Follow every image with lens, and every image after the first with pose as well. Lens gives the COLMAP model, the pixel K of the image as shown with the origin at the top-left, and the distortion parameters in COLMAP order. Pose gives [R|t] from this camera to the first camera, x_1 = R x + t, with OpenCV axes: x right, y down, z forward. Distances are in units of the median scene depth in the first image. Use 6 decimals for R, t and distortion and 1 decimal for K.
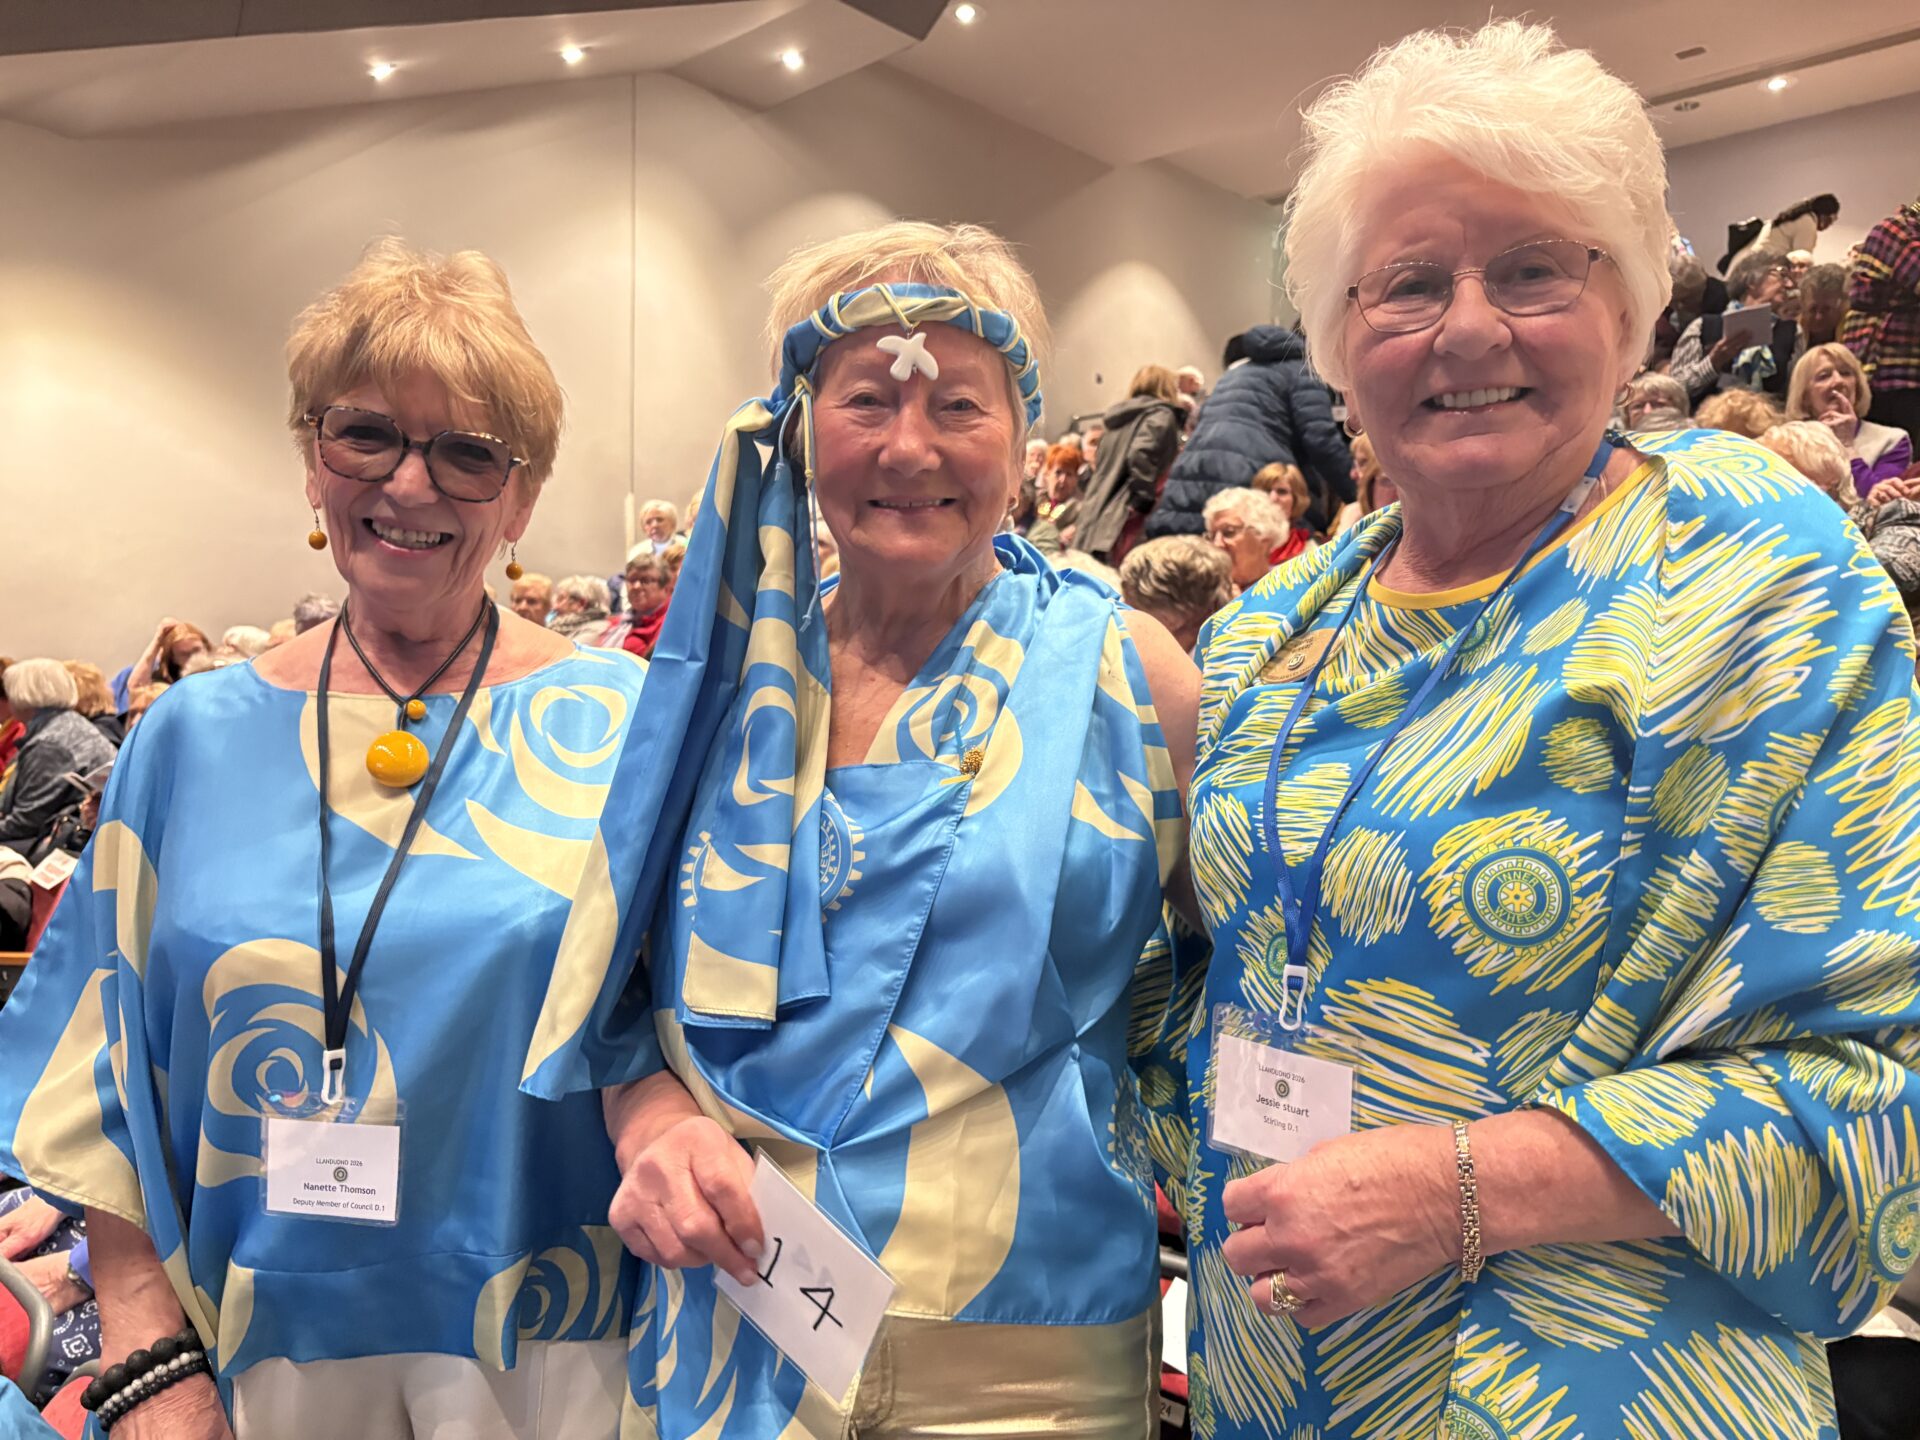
lens RADIAL K [[1385.9, 0, 960.0], [0, 1385.9, 720.0], [0, 0, 1]] dist [0.000293, -0.002884]
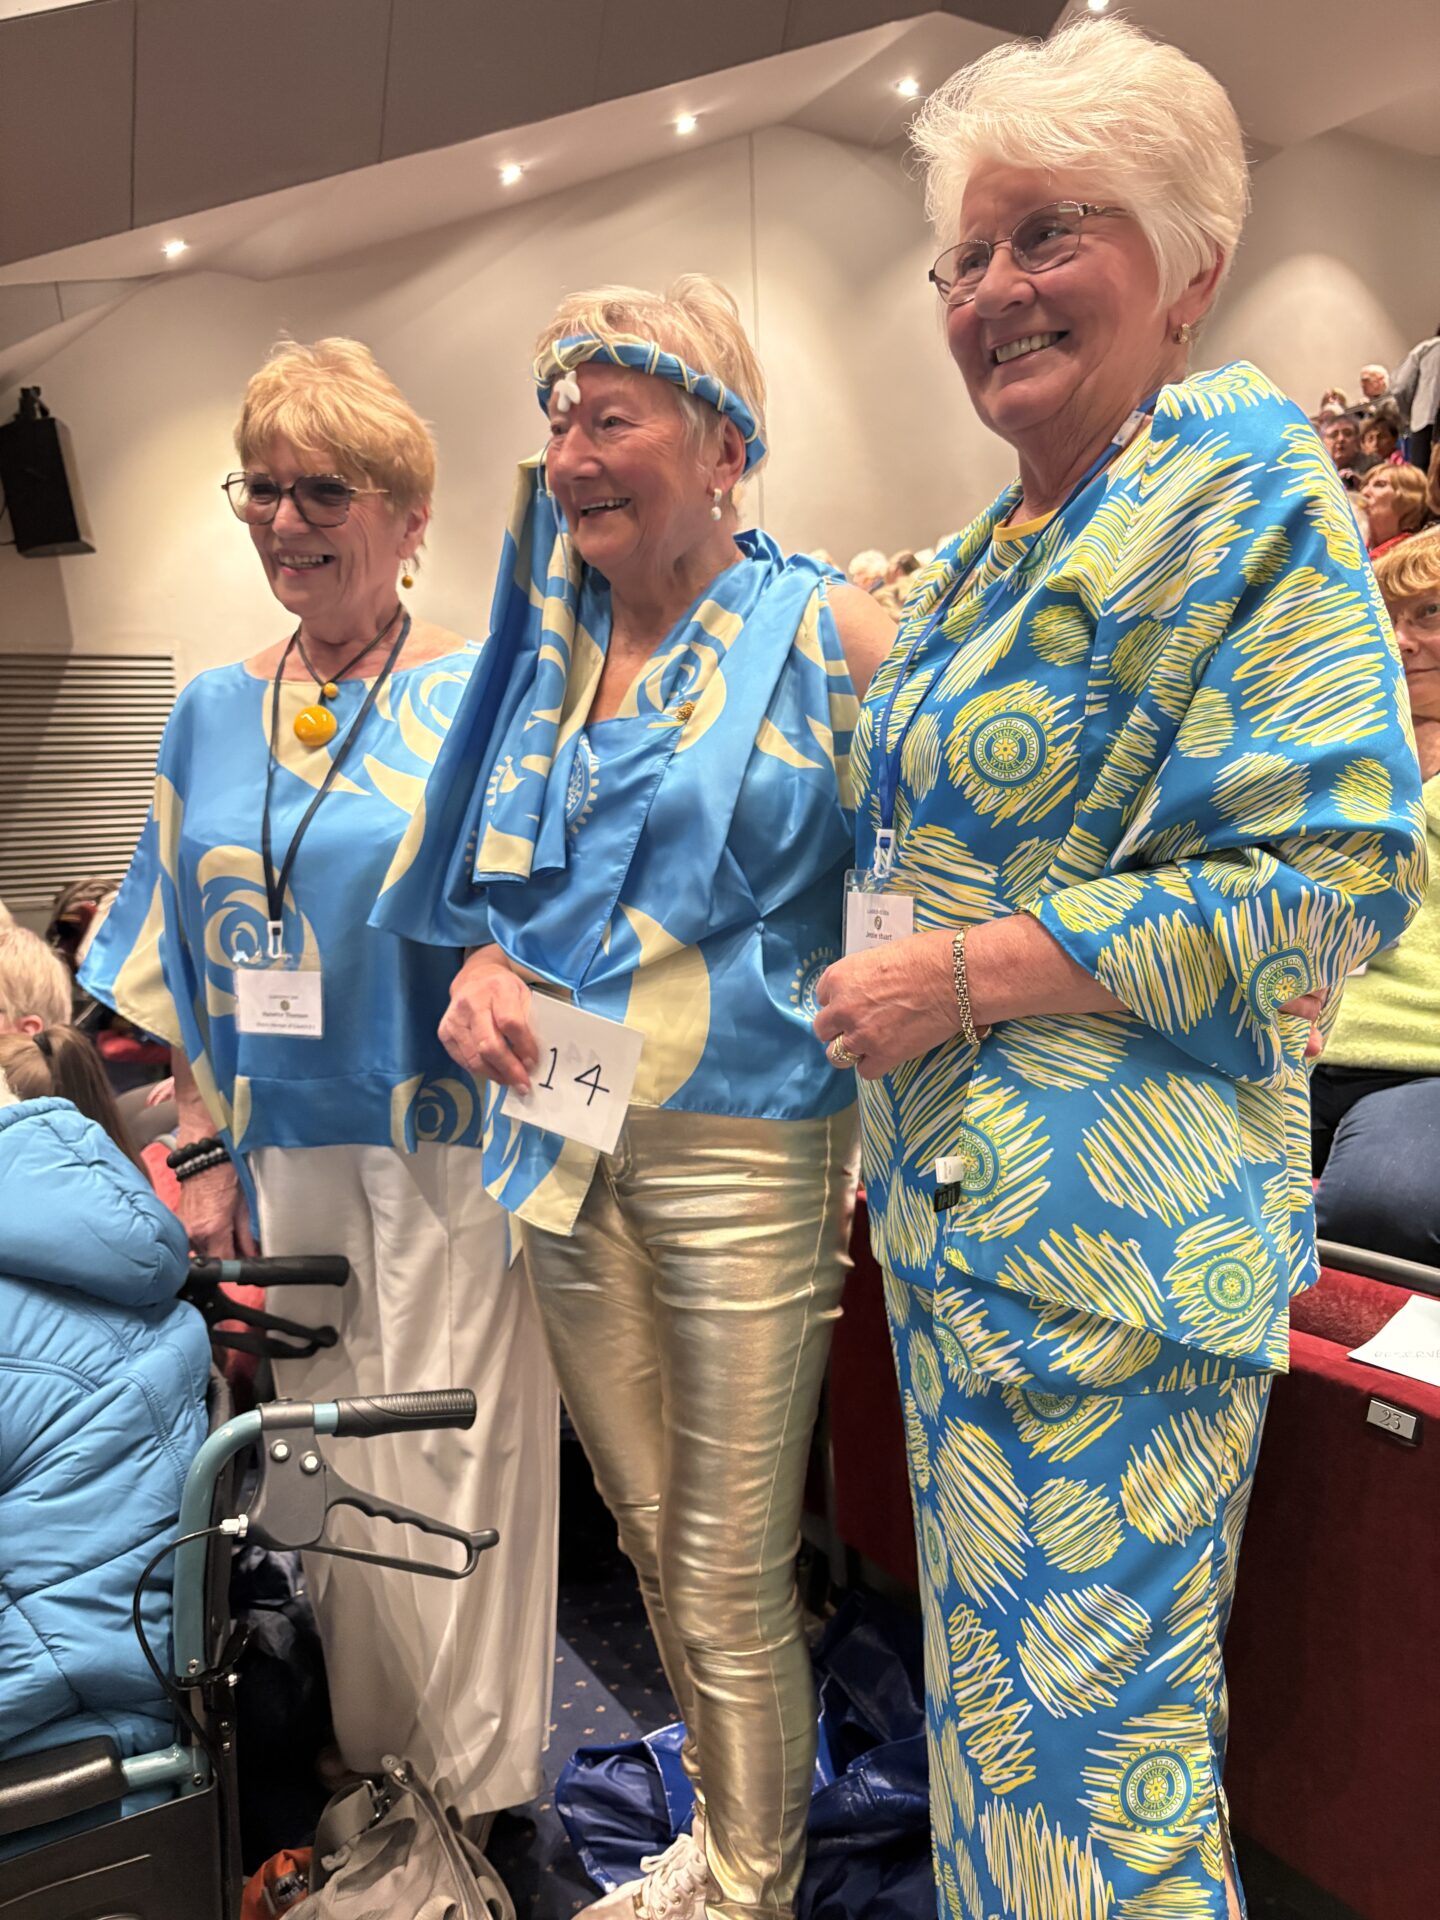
lens RADIAL K [[1414.2, 0, 720.0], [0, 1414.2, 960.0], [0, 0, 1]] dist [-0.082604, 0.072394]
pose [[0.958221, -0.007981, -0.285919, 0.518689], [0.041630, 0.992858, 0.111804, 0.164682], [0.282985, -0.119035, 0.951709, -0.342544]]
